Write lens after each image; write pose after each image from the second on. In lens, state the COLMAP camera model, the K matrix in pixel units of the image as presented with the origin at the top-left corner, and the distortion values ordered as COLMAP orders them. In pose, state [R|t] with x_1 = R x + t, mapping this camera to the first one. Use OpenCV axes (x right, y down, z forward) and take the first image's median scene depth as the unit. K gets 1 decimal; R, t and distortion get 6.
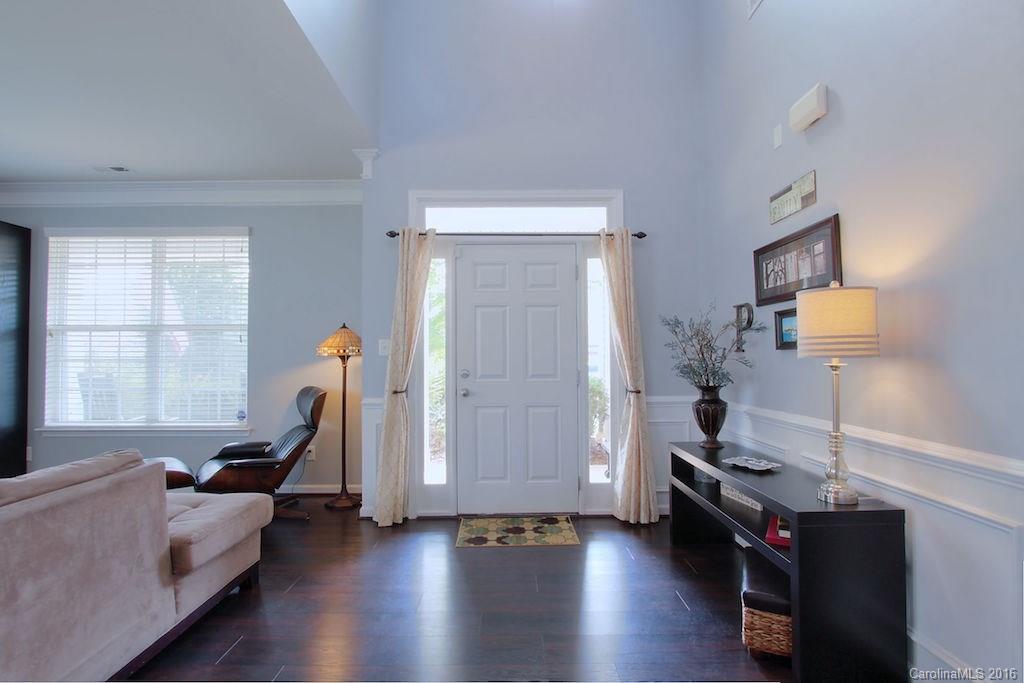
lens RADIAL K [[475.3, 0, 515.8], [0, 475.3, 346.8], [0, 0, 1]] dist [-0.016139, 0.001452]
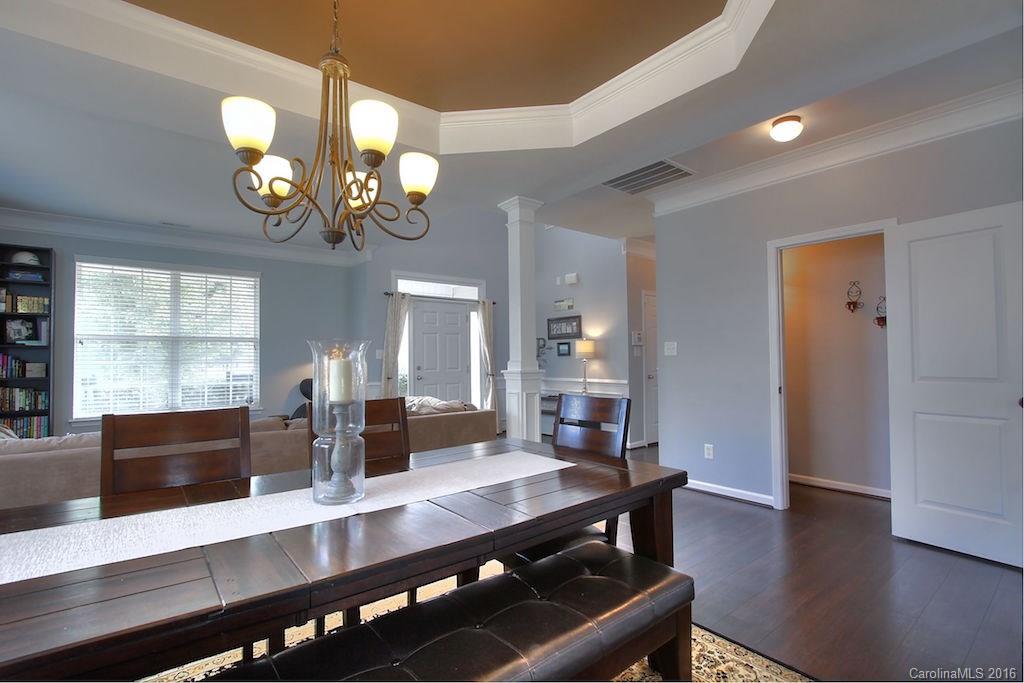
lens RADIAL K [[475.3, 0, 515.8], [0, 475.3, 346.8], [0, 0, 1]] dist [-0.016139, 0.001452]
pose [[0.785090, 0.010721, 0.619289, -1.009425], [-0.008187, 0.999942, -0.006933, -0.020033], [-0.619328, 0.000373, 0.785133, -0.775332]]
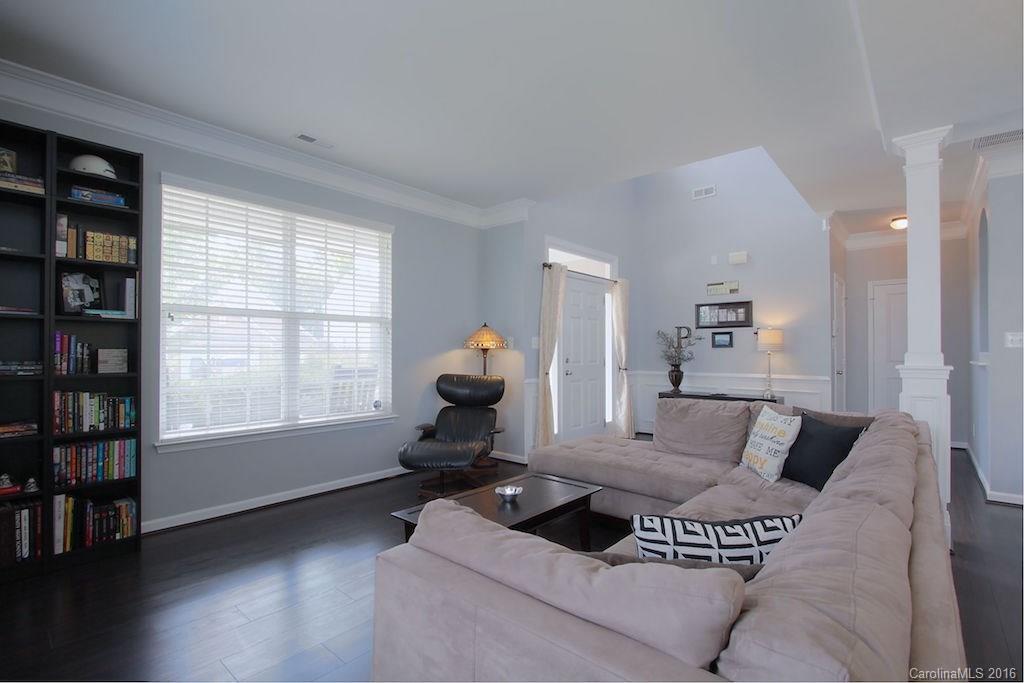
lens RADIAL K [[475.3, 0, 515.8], [0, 475.3, 346.8], [0, 0, 1]] dist [-0.016139, 0.001452]
pose [[0.663310, 0.009844, 0.748280, -1.396262], [-0.021561, 0.999750, 0.005960, 0.005975], [-0.748034, -0.020087, 0.663357, 0.097160]]
